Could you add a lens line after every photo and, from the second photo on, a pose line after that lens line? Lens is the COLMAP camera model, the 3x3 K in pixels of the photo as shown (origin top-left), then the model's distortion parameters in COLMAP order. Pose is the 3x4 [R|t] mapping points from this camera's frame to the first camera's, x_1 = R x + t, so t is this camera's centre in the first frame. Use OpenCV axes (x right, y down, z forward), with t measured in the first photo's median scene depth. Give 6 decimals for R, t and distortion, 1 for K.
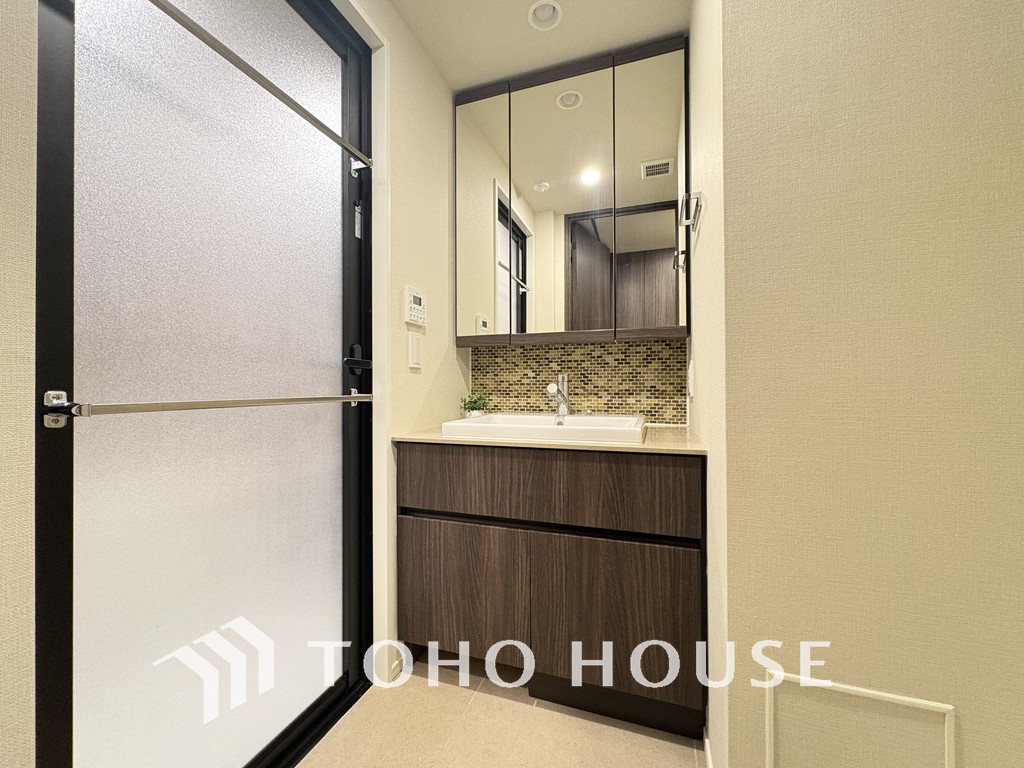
lens RADIAL K [[407.6, 0, 513.0], [0, 407.6, 382.9], [0, 0, 1]] dist [-0.000366, -0.000093]
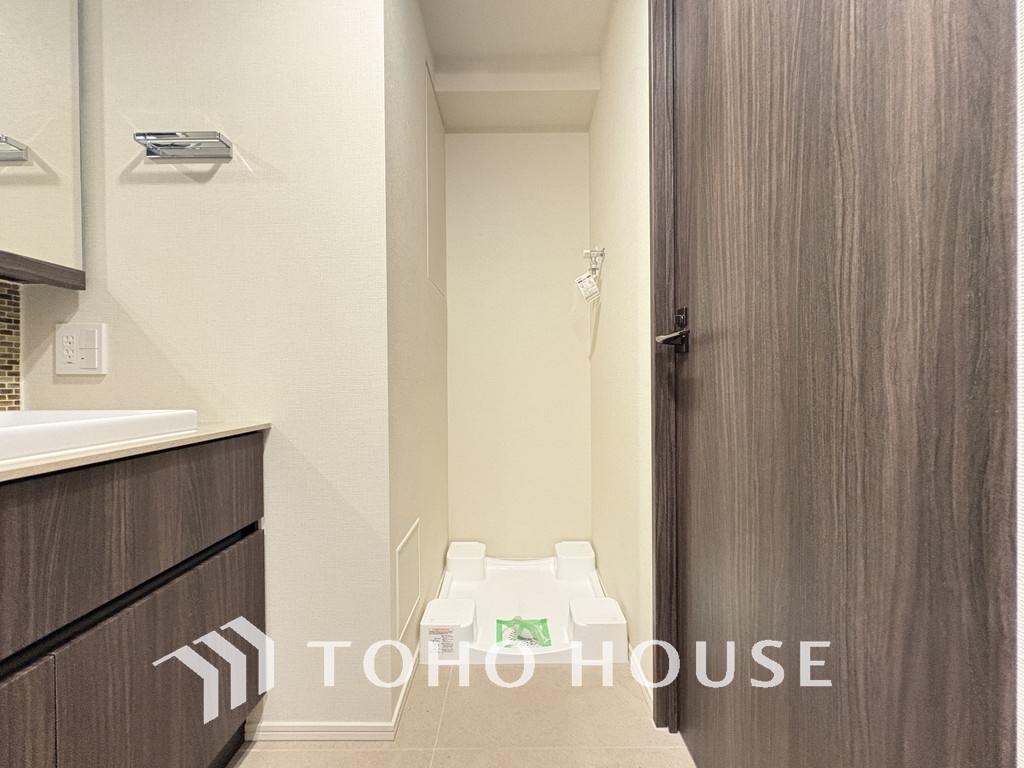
lens RADIAL K [[407.6, 0, 513.0], [0, 407.6, 382.9], [0, 0, 1]] dist [-0.000366, -0.000093]
pose [[-0.323193, -0.000125, 0.946333, -0.586855], [0.002716, 0.999996, 0.001060, 0.062653], [-0.946329, 0.002913, -0.323192, 0.691703]]
